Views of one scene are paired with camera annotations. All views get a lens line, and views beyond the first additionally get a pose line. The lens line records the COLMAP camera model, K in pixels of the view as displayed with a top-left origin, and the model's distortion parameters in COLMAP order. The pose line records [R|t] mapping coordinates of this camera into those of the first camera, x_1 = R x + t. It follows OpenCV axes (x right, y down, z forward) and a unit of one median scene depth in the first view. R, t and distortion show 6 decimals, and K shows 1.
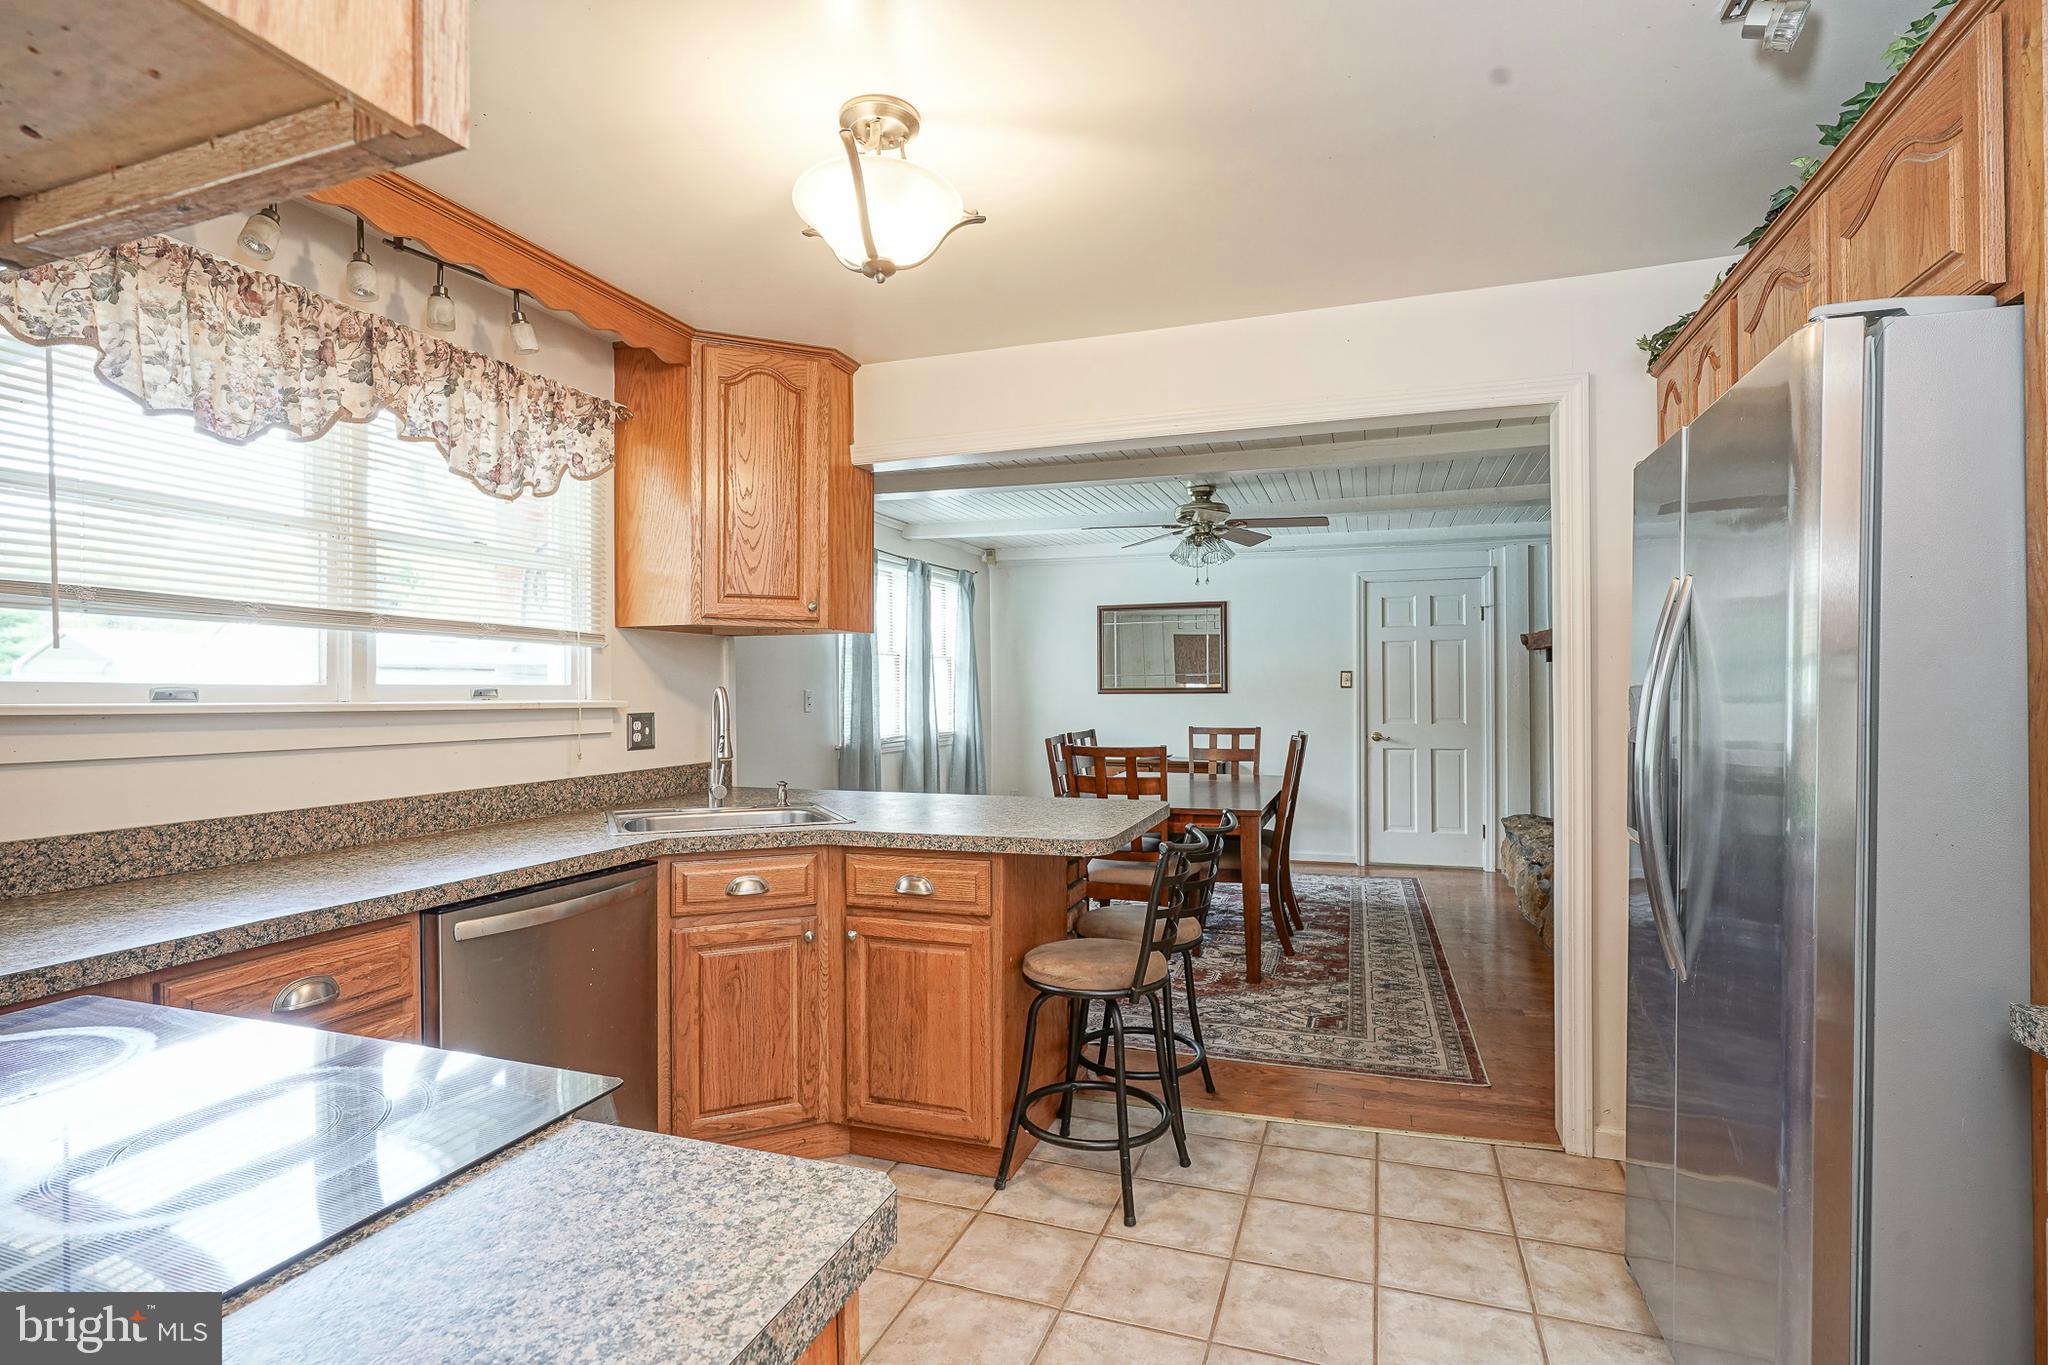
lens RADIAL K [[986.7, 0, 1007.4], [0, 986.7, 686.1], [0, 0, 1]] dist [-0.012999, 0.006875]
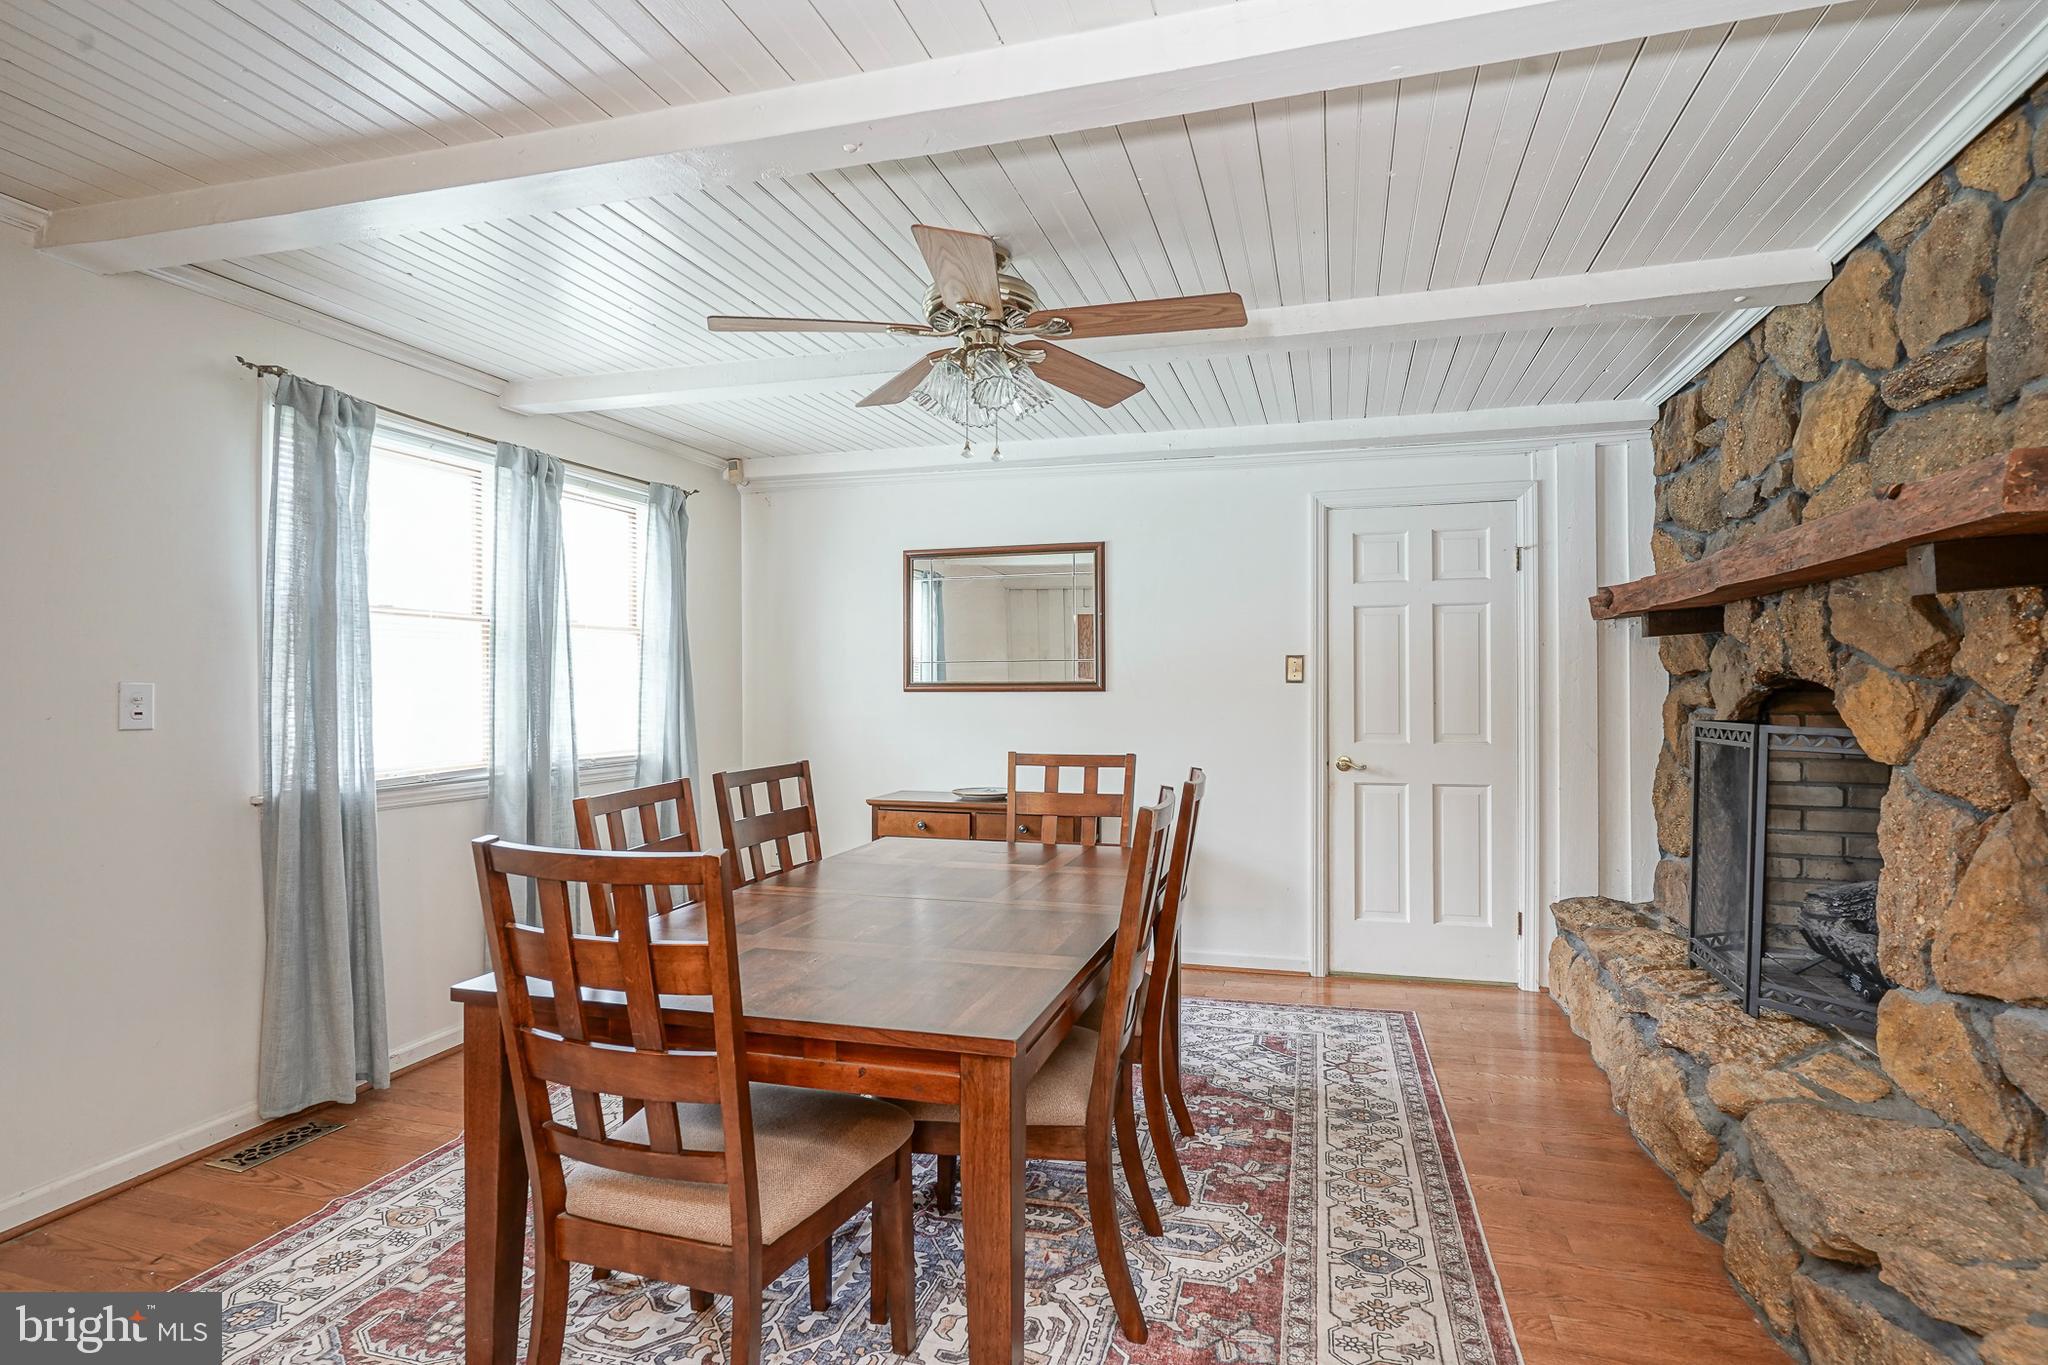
lens RADIAL K [[986.7, 0, 1029.7], [0, 986.7, 687.5], [0, 0, 1]] dist [-0.012999, 0.006875]
pose [[0.998561, 0.002353, 0.053572, 0.153936], [-0.002609, 0.999986, 0.004702, 0.002247], [-0.053560, -0.004835, 0.998553, 0.418335]]
